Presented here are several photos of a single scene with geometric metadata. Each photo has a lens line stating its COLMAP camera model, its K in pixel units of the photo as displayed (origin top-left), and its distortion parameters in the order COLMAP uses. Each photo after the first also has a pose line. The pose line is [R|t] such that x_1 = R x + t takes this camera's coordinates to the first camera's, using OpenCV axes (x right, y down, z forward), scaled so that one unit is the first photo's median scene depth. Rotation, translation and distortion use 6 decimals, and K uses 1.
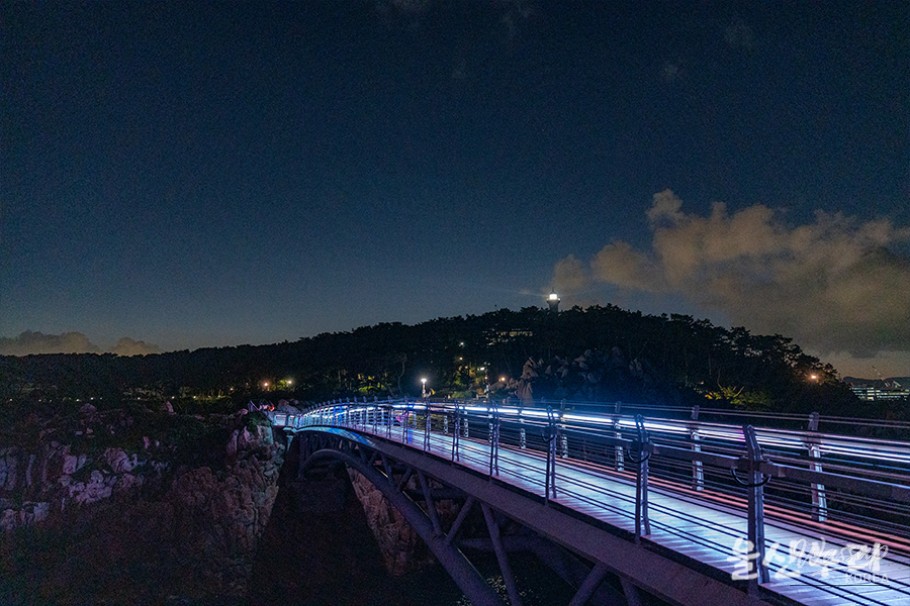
lens RADIAL K [[609.8, 0, 455.0], [0, 609.8, 303.0], [0, 0, 1]] dist [-0.003656, -0.000828]
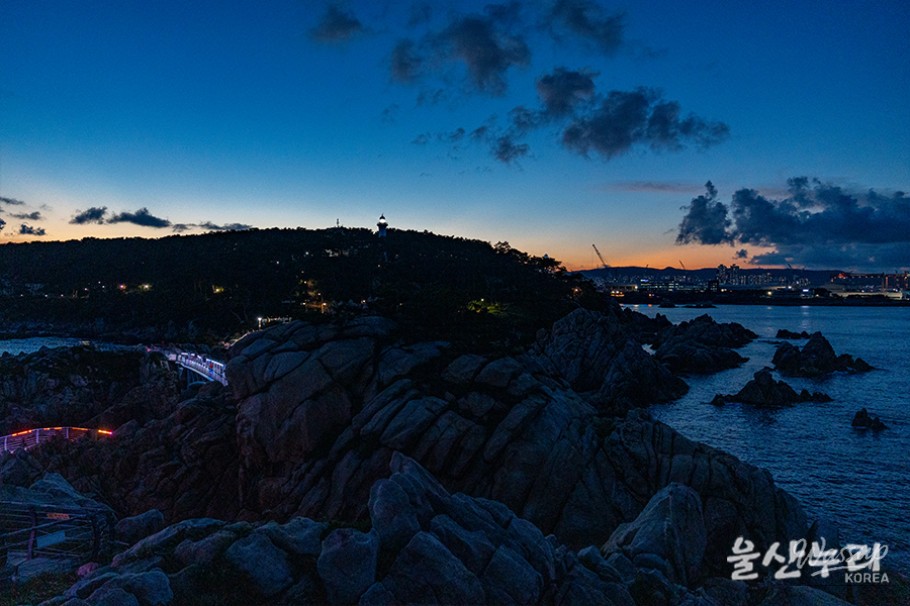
lens RADIAL K [[609.8, 0, 455.0], [0, 609.8, 303.0], [0, 0, 1]] dist [-0.003656, -0.000828]
pose [[0.974150, 0.007824, 0.225767, 0.045205], [-0.051055, 0.981167, 0.186294, -0.125857], [-0.220058, -0.193005, 0.956203, -0.324835]]
